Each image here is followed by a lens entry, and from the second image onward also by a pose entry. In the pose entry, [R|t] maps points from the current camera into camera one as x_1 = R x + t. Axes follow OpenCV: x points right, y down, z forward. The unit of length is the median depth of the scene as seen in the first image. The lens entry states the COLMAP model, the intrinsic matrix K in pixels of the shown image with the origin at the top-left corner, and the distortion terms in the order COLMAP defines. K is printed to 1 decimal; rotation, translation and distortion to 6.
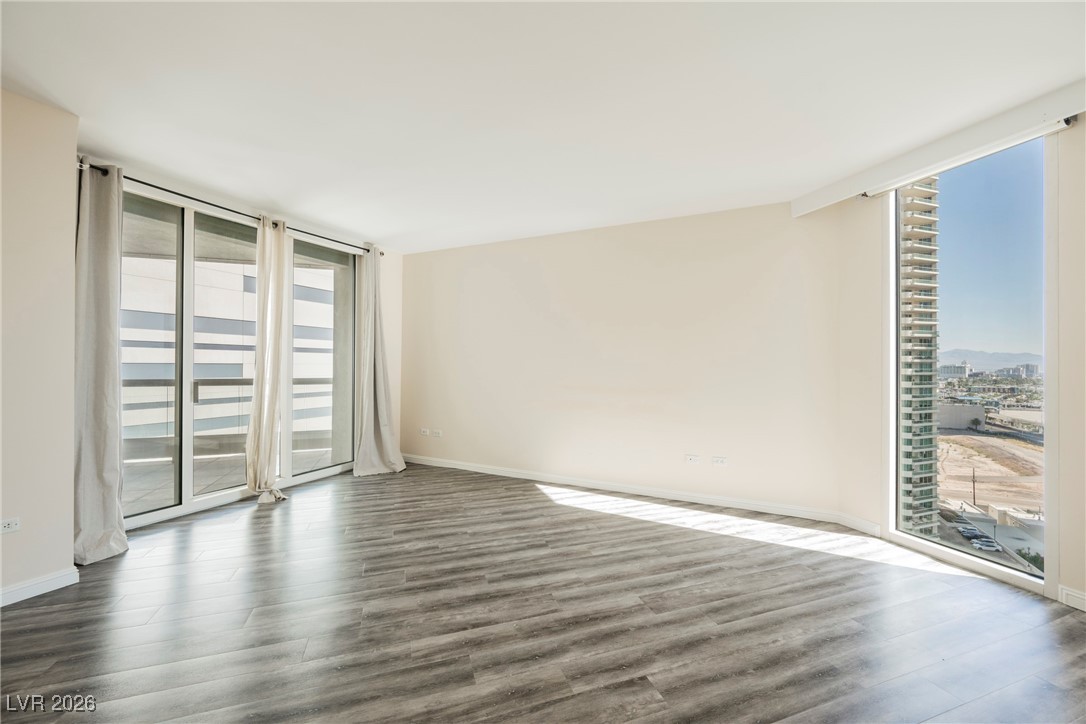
lens RADIAL K [[425.5, 0, 536.6], [0, 425.5, 365.8], [0, 0, 1]] dist [-0.002023, -0.000434]
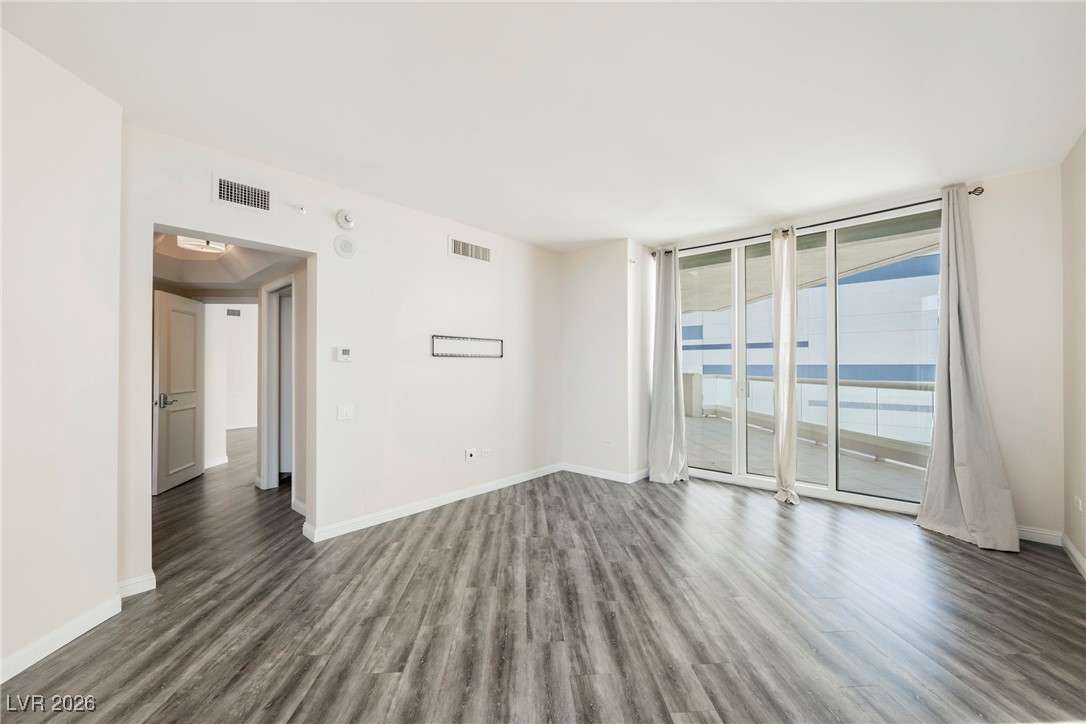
lens RADIAL K [[425.5, 0, 552.7], [0, 425.5, 364.9], [0, 0, 1]] dist [-0.002023, -0.000434]
pose [[-0.266488, -0.010056, -0.963786, 1.056014], [-0.000595, 0.999947, -0.010269, -0.001281], [0.963838, -0.002164, -0.266480, 1.485352]]
